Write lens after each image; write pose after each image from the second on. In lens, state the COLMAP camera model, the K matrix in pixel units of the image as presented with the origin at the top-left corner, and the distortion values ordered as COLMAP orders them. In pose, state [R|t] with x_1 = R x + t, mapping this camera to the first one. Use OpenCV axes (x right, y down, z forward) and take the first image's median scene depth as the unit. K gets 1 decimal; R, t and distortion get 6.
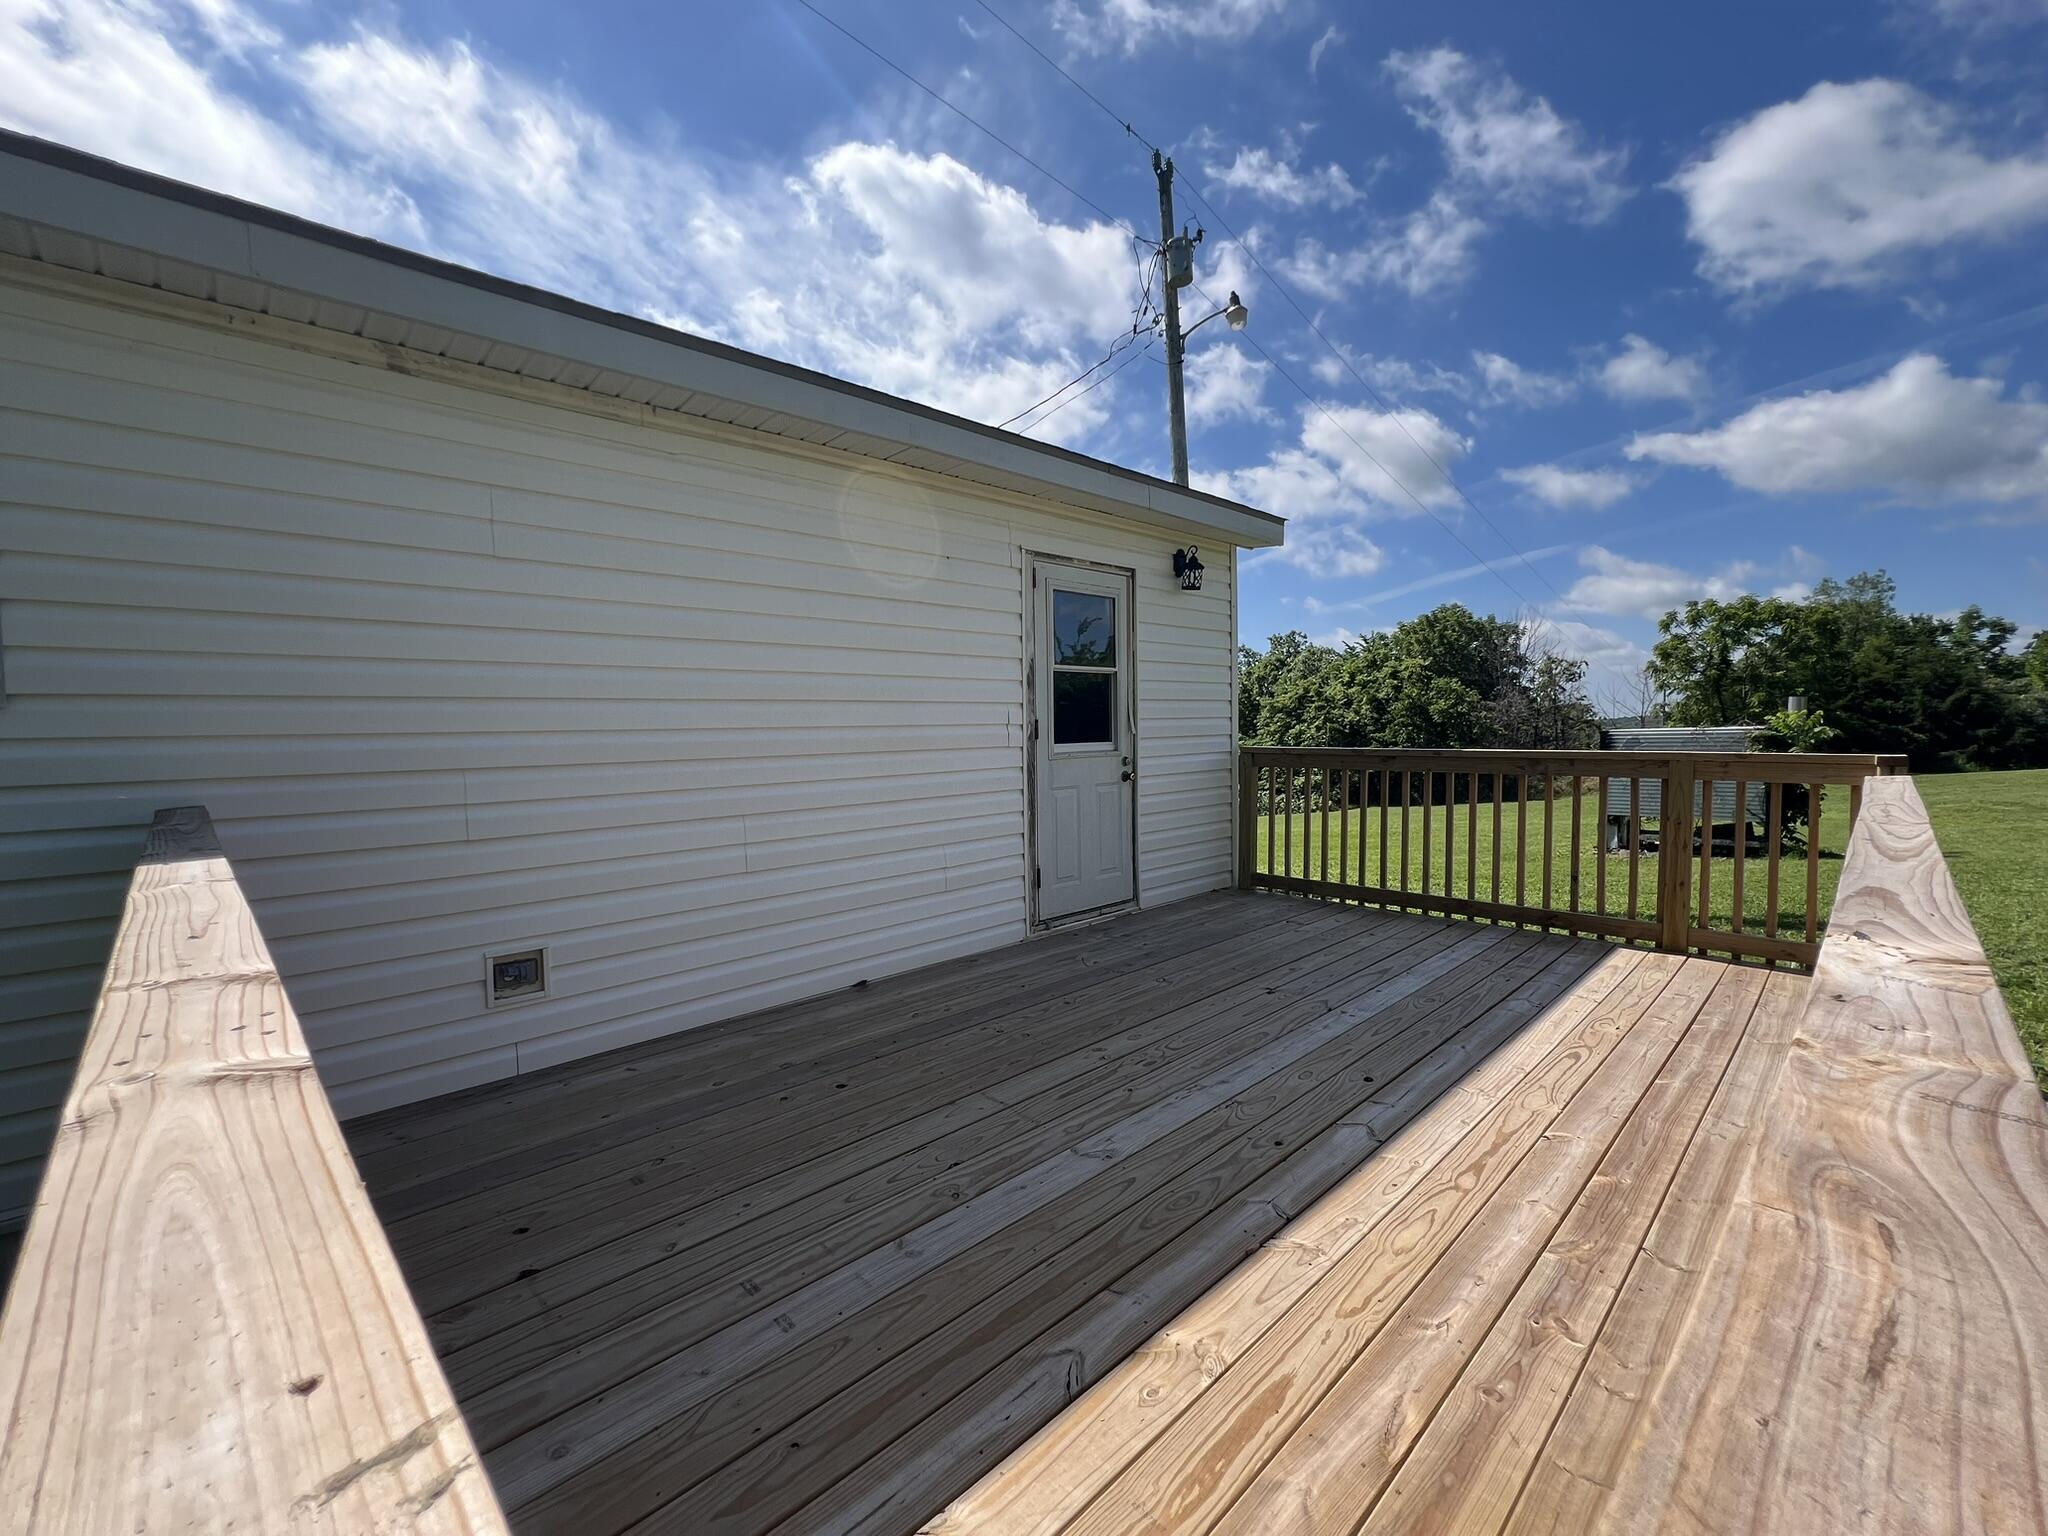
lens RADIAL K [[823.0, 0, 1024.0], [0, 823.0, 766.6], [0, 0, 1]] dist [0.001562, -0.000299]
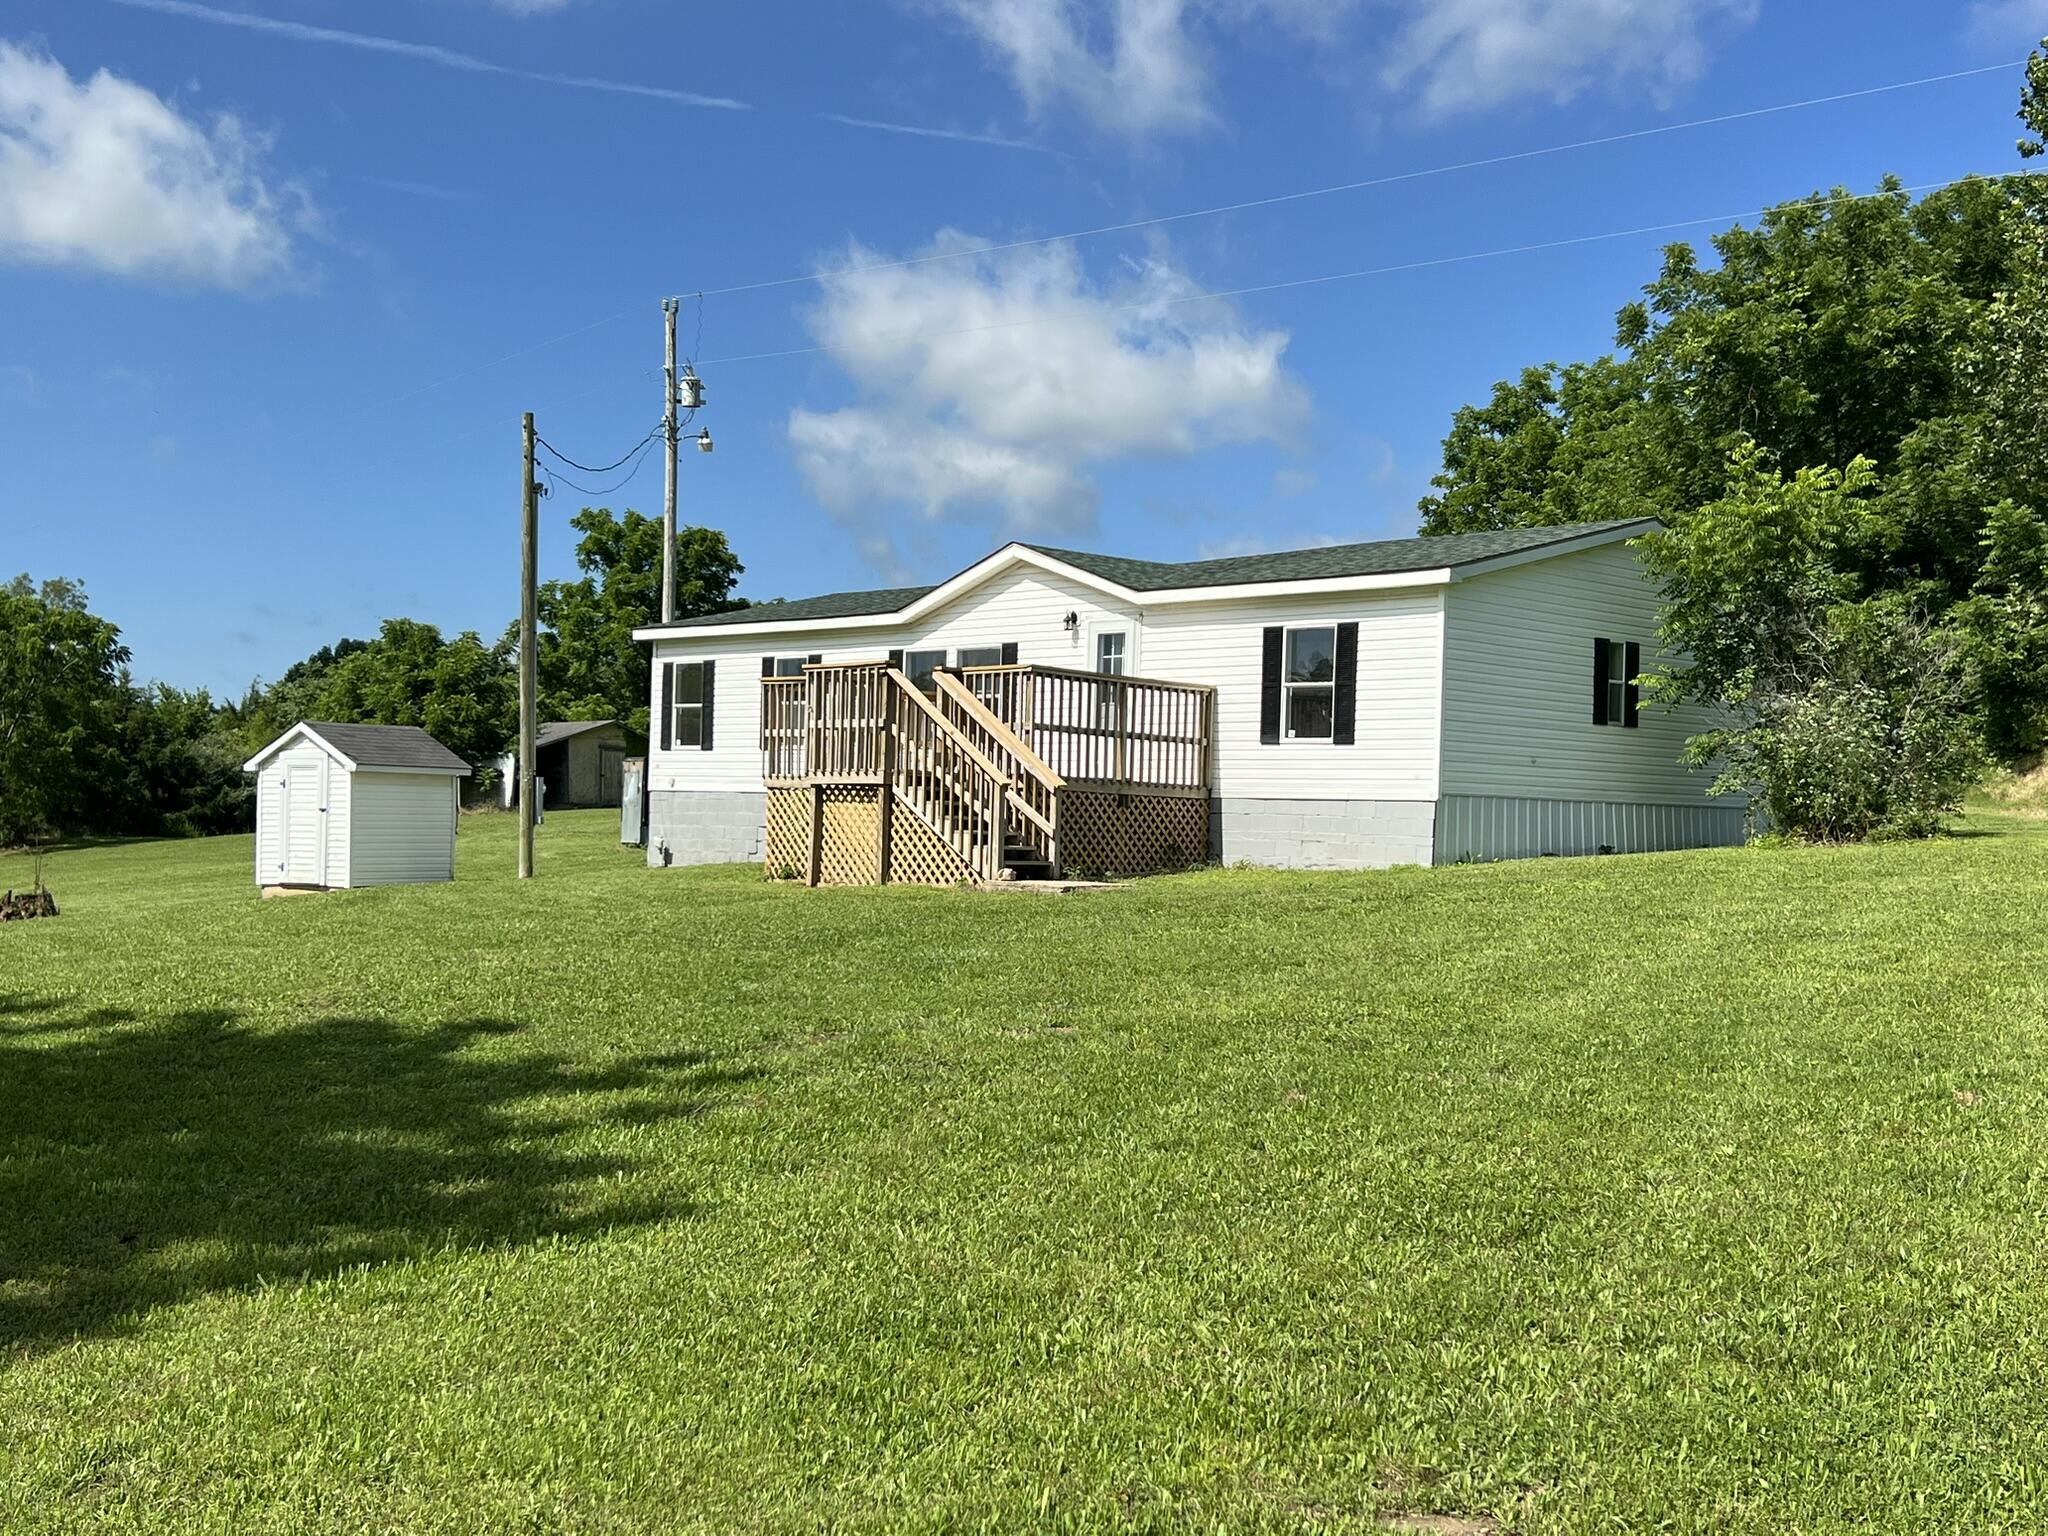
lens RADIAL K [[2248.0, 0, 1030.4], [0, 2248.0, 764.3], [0, 0, 1]] dist [0.087792, 0.000000]
pose [[-0.015634, 0.051006, 0.998576, -1.111722], [0.021039, 0.998494, -0.050672, 0.062228], [-0.999656, 0.020217, -0.016684, 0.168240]]
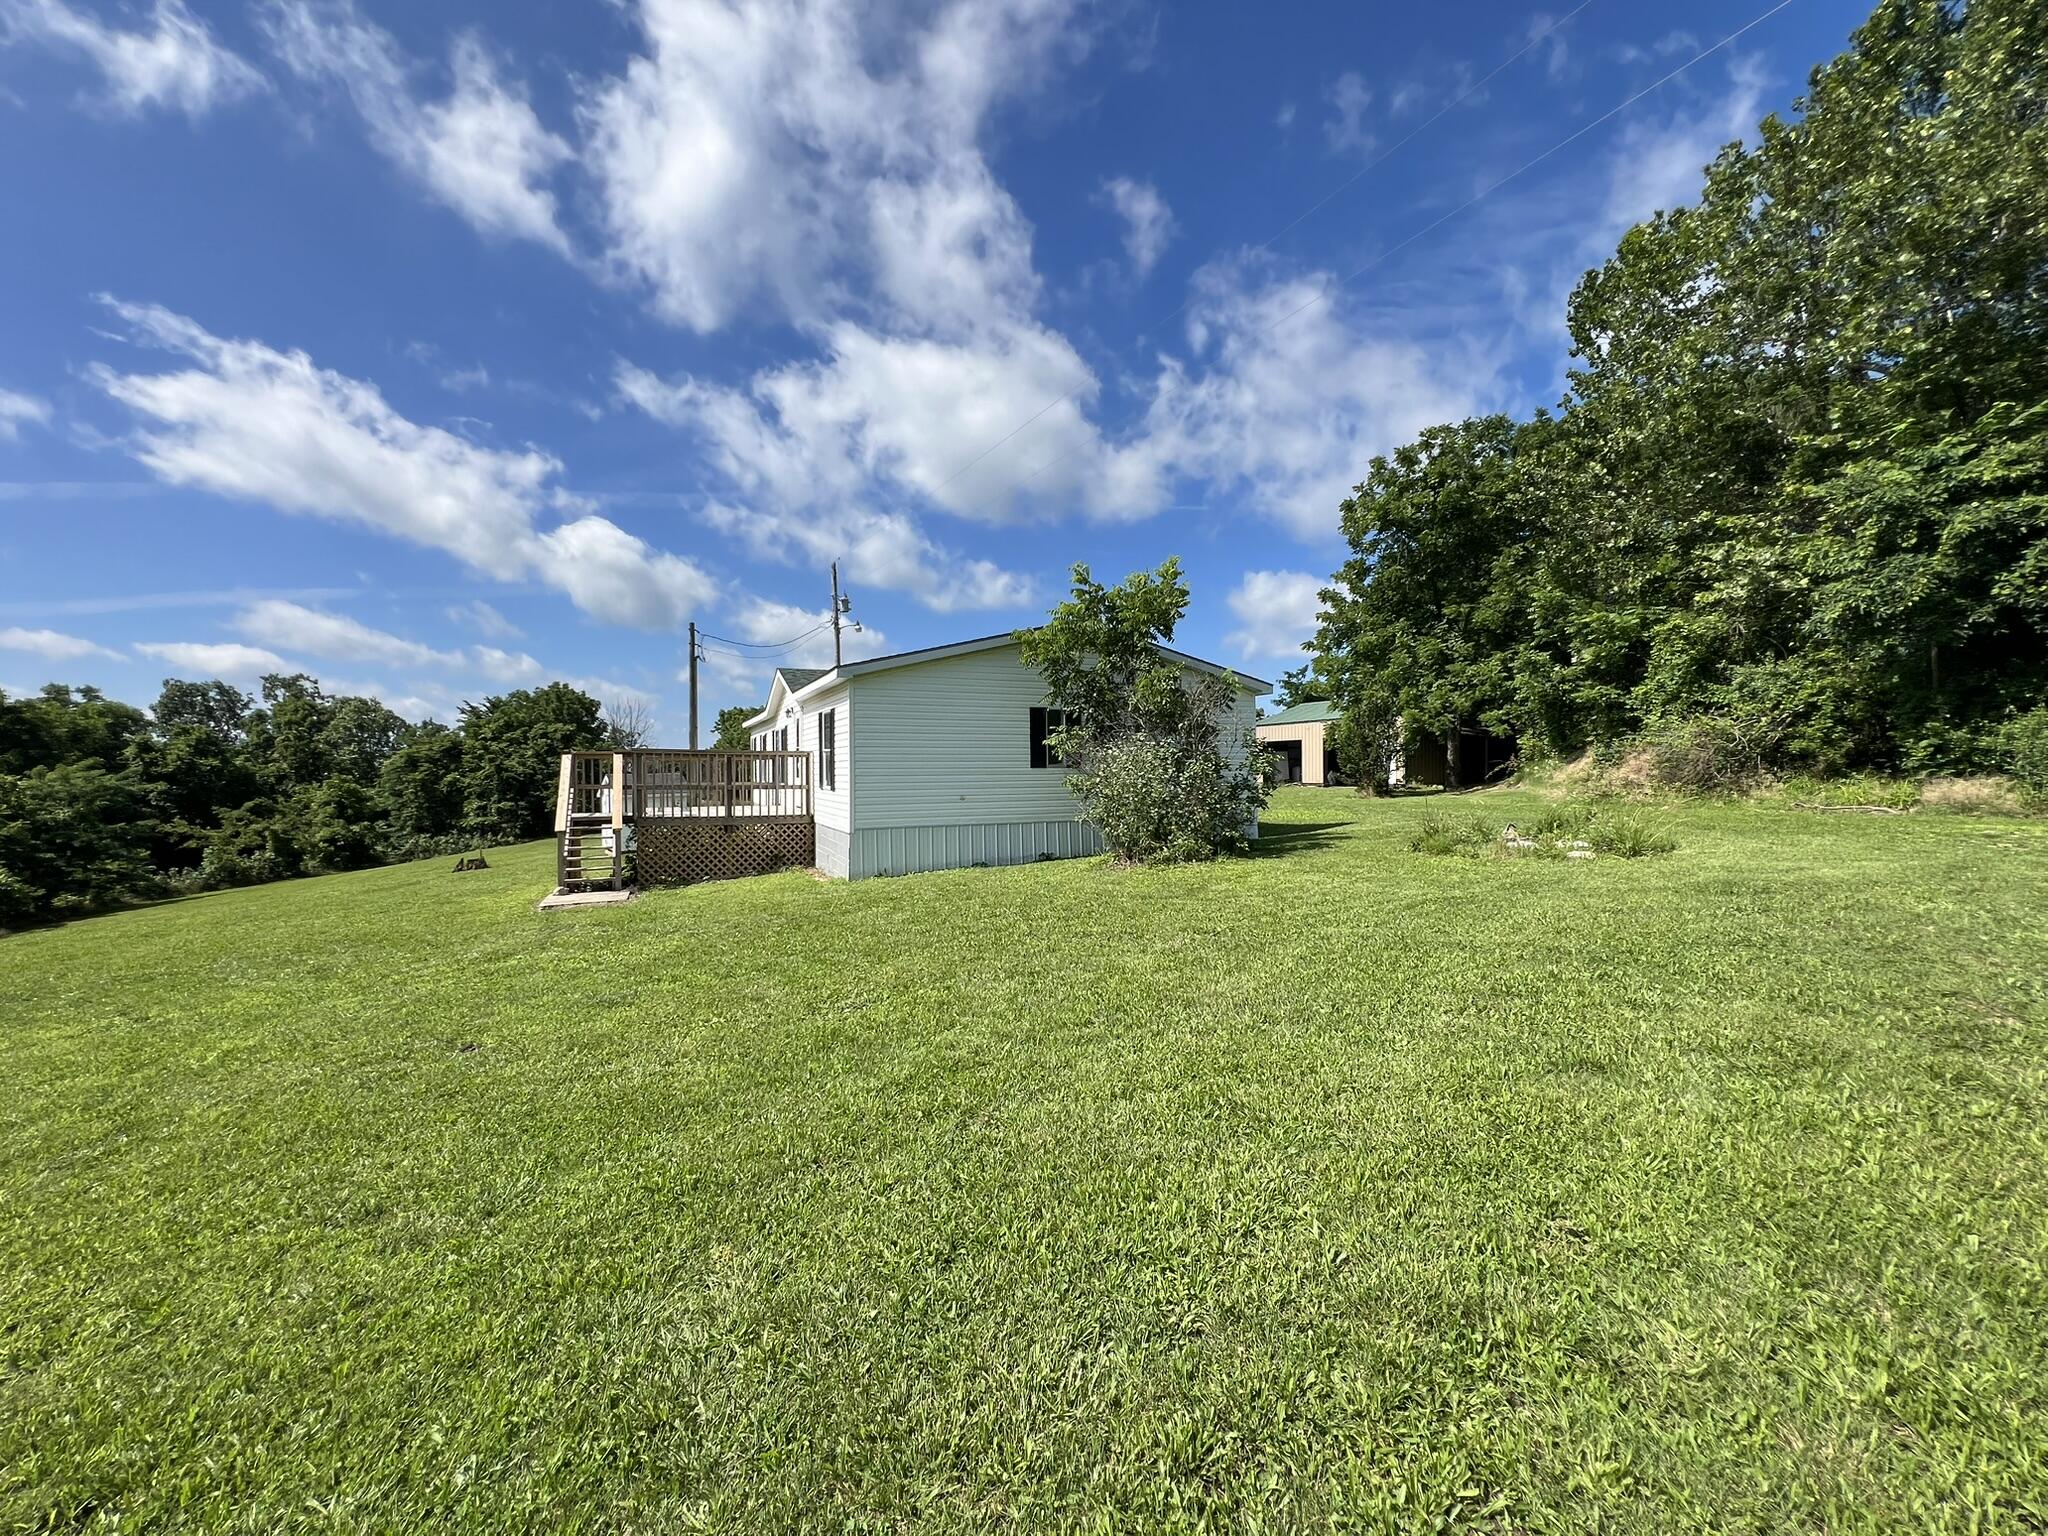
lens RADIAL K [[823.0, 0, 1026.1], [0, 823.0, 771.1], [0, 0, 1]] dist [0.001562, -0.000299]
pose [[0.330668, 0.018623, 0.943564, -0.723992], [0.044431, 0.998389, -0.035276, 0.028912], [-0.942701, 0.053588, 0.329308, -0.166739]]
